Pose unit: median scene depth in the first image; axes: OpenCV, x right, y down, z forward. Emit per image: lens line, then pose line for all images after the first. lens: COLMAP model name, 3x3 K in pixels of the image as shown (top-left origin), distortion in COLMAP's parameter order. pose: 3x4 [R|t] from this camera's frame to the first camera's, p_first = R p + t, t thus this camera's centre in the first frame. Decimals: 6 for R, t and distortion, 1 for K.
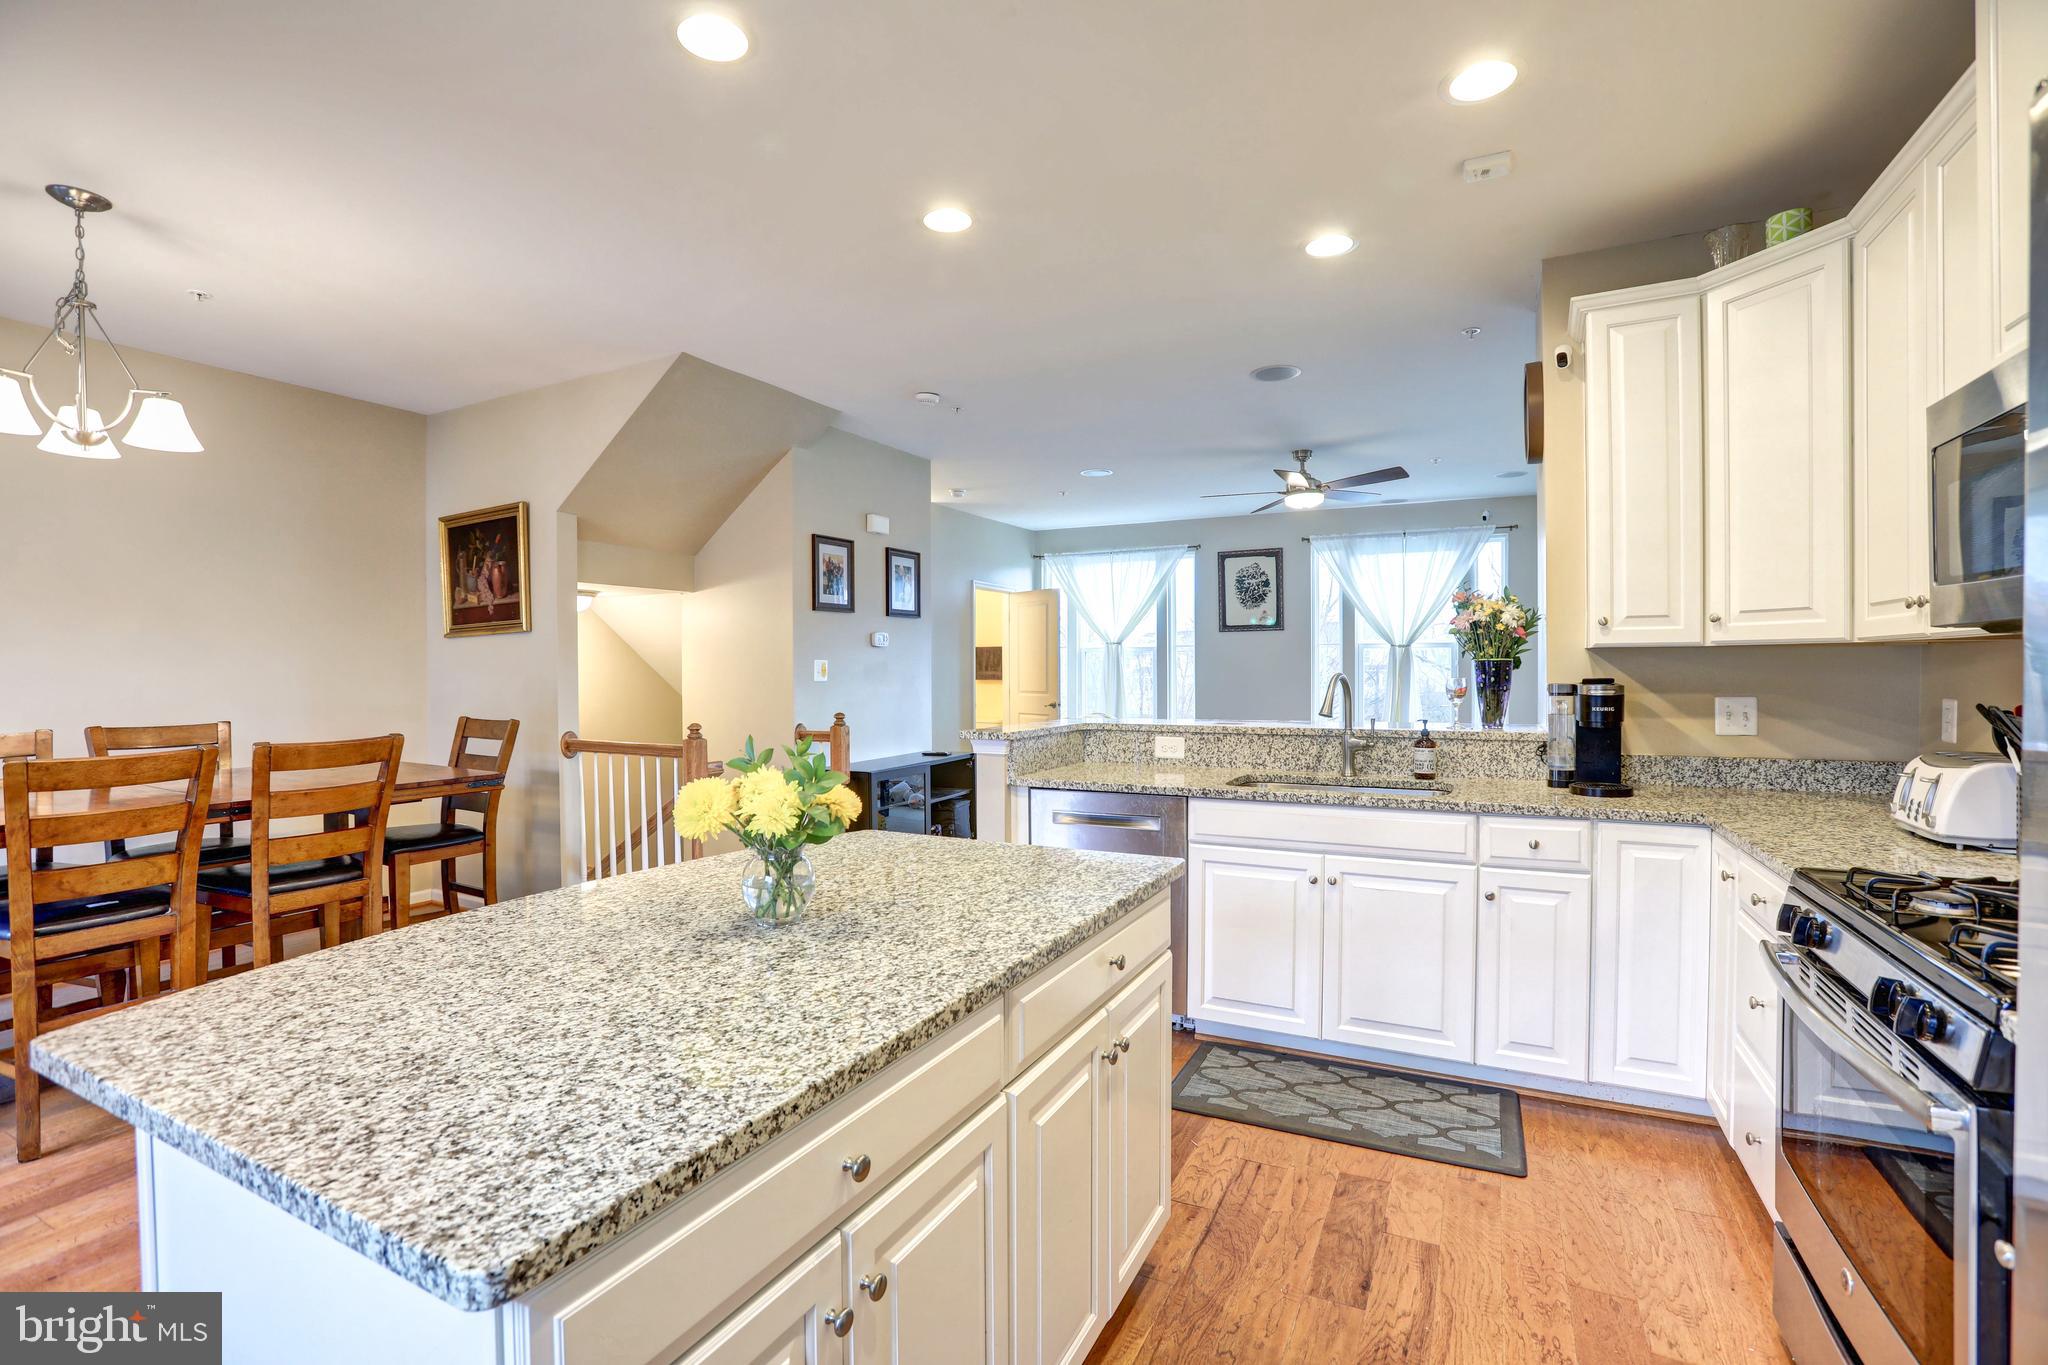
lens RADIAL K [[923.7, 0, 1024.0], [0, 923.7, 682.5], [0, 0, 1]] dist [-0.065153, 0.023140]
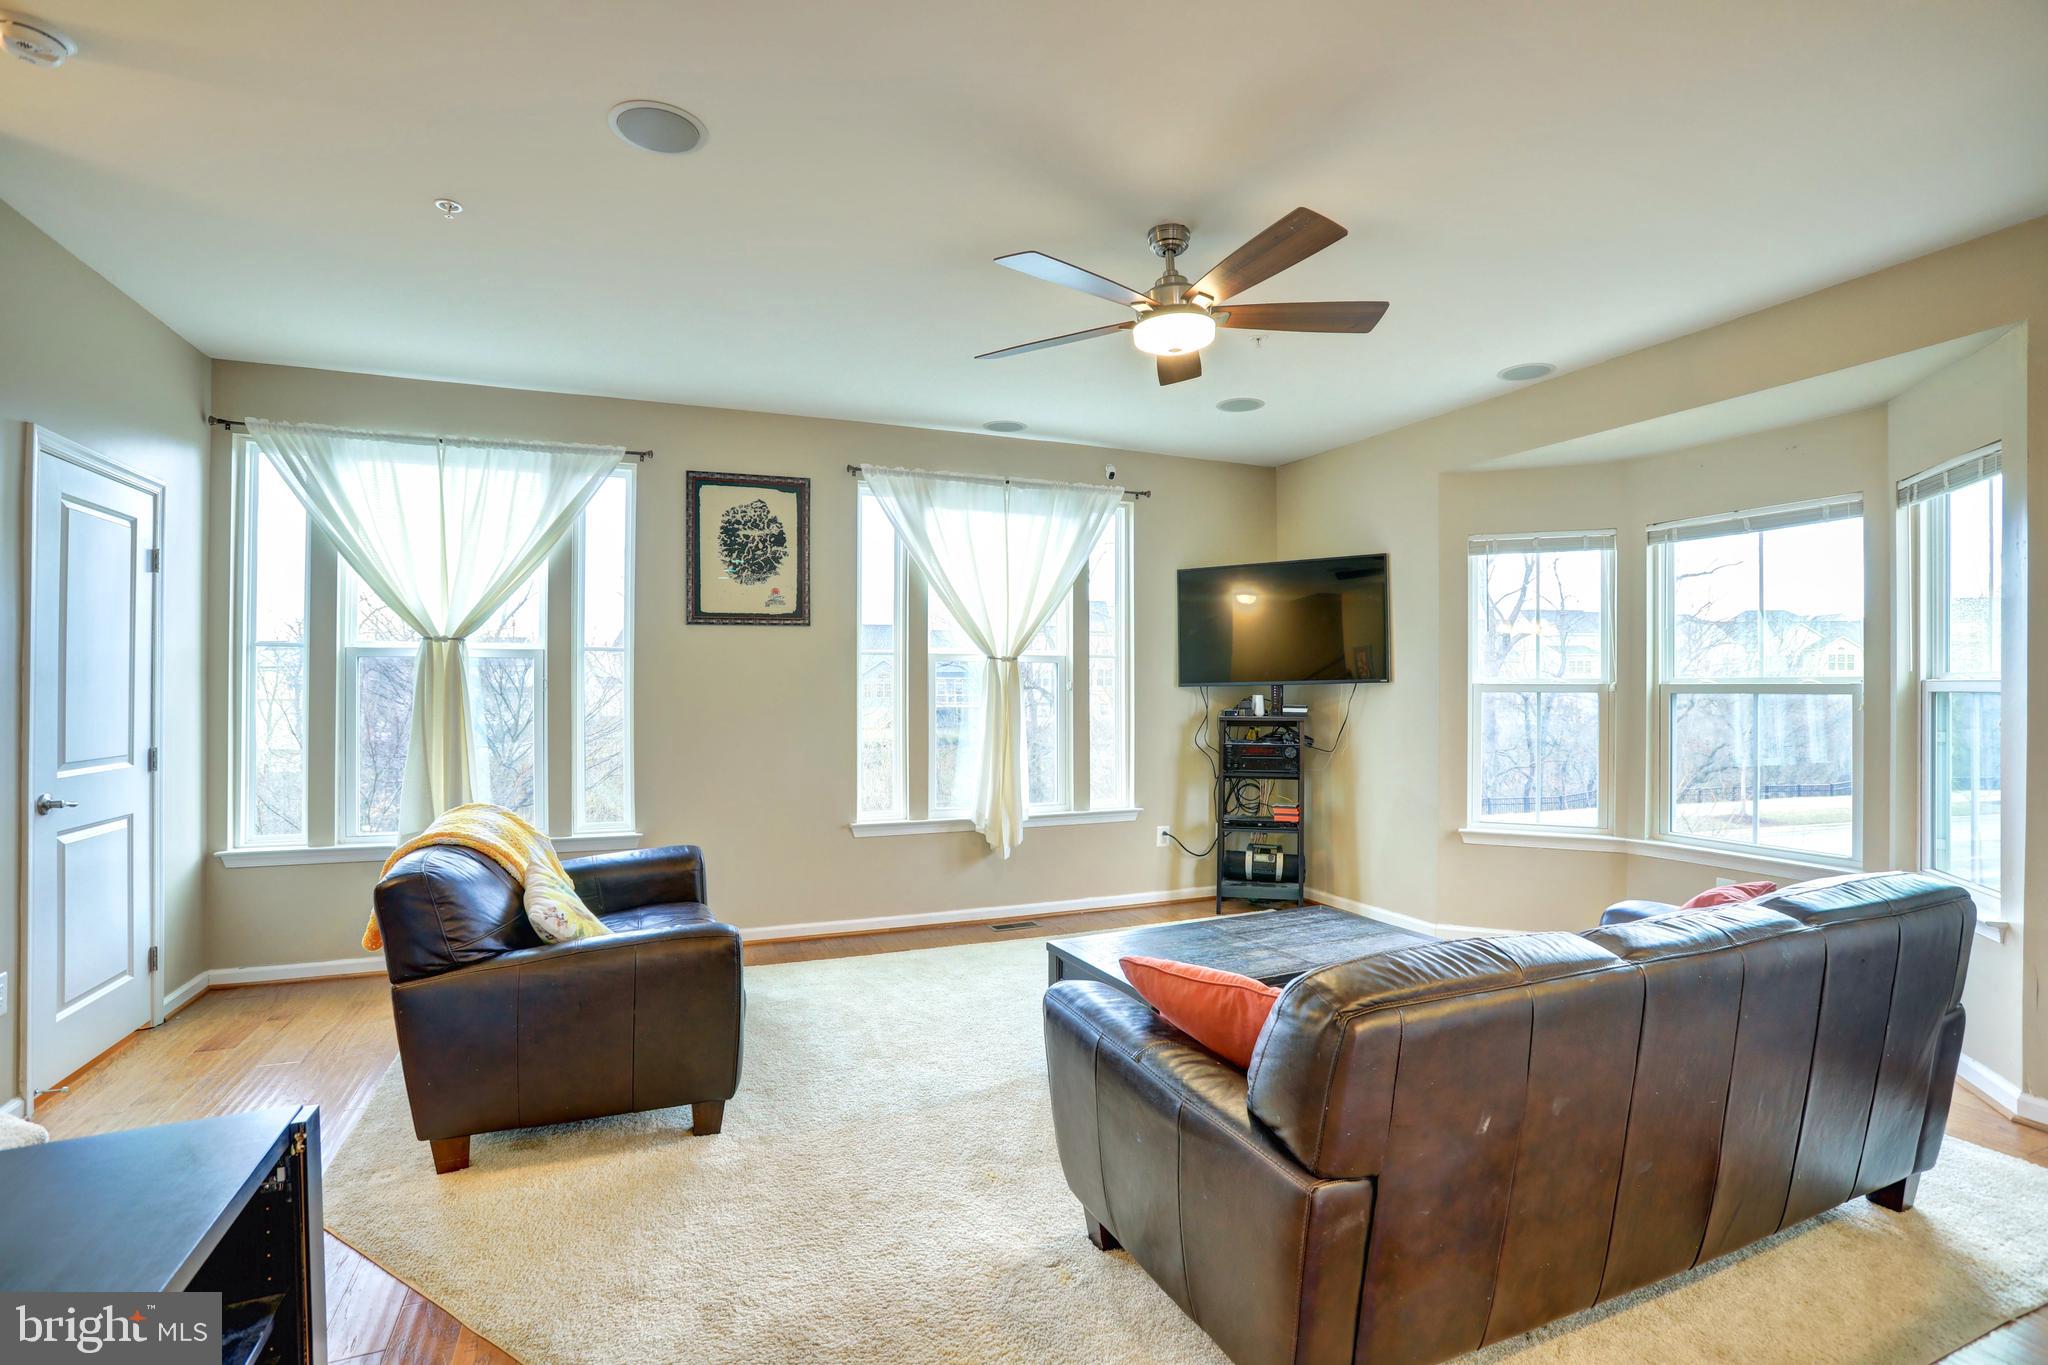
lens RADIAL K [[926.7, 0, 1024.9], [0, 926.7, 677.7], [0, 0, 1]] dist [-0.081006, 0.035613]
pose [[0.639376, 0.005942, 0.768872, -0.163430], [0.011719, 0.999779, -0.017472, -0.034987], [-0.768805, 0.020181, 0.639164, 1.351401]]
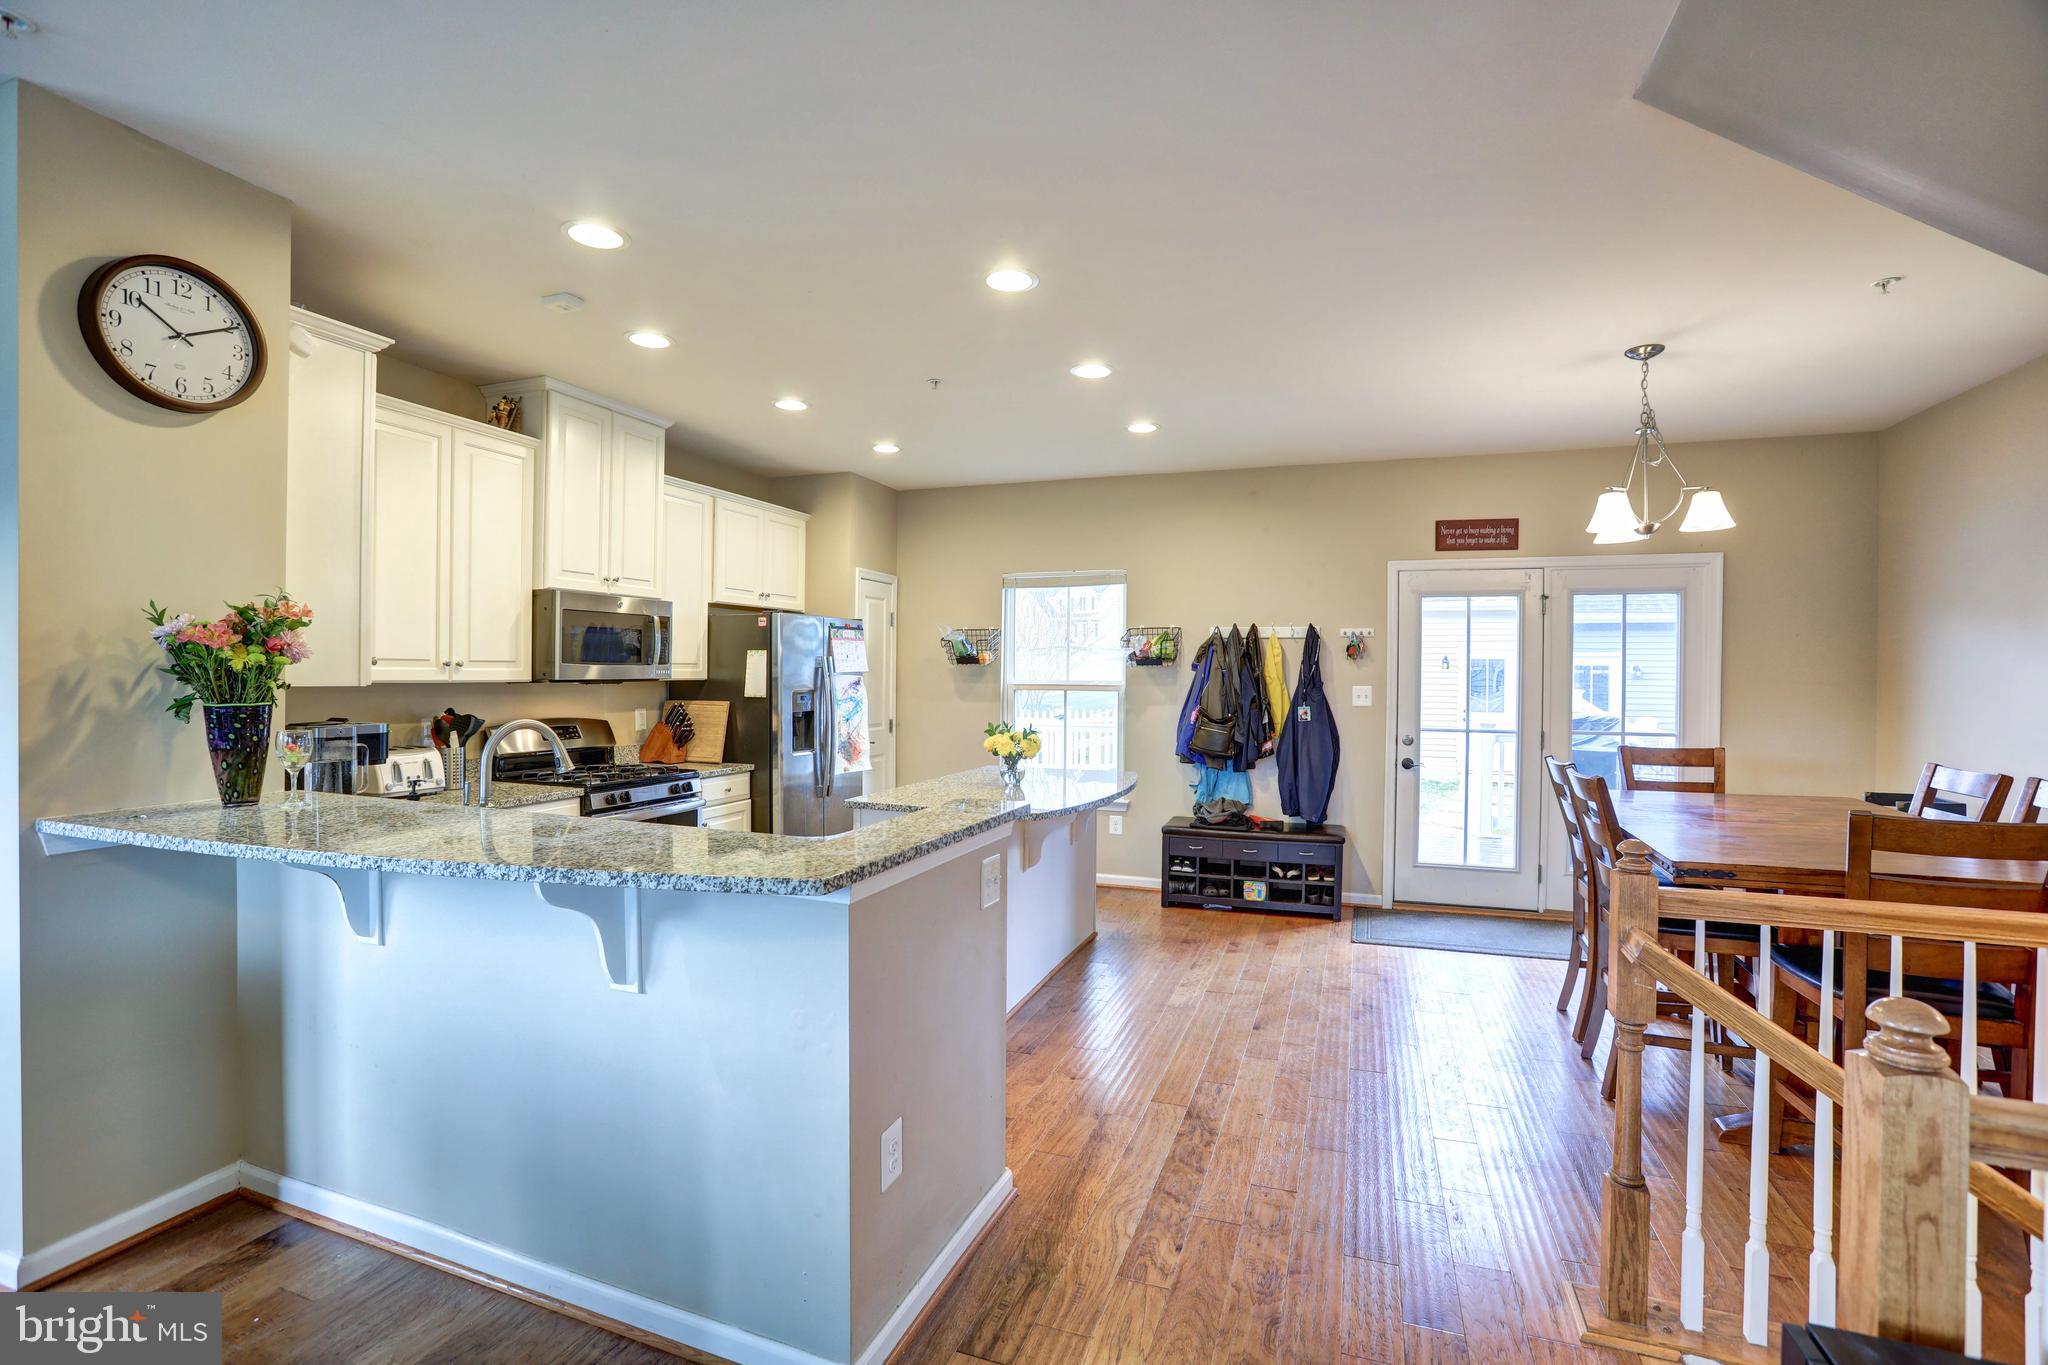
lens RADIAL K [[926.7, 0, 1024.9], [0, 926.7, 677.7], [0, 0, 1]] dist [-0.081006, 0.035613]
pose [[-0.992234, -0.002384, -0.124364, 0.025035], [-0.004961, 0.999779, 0.020415, -0.059487], [0.124288, 0.020873, -0.992027, 1.708851]]
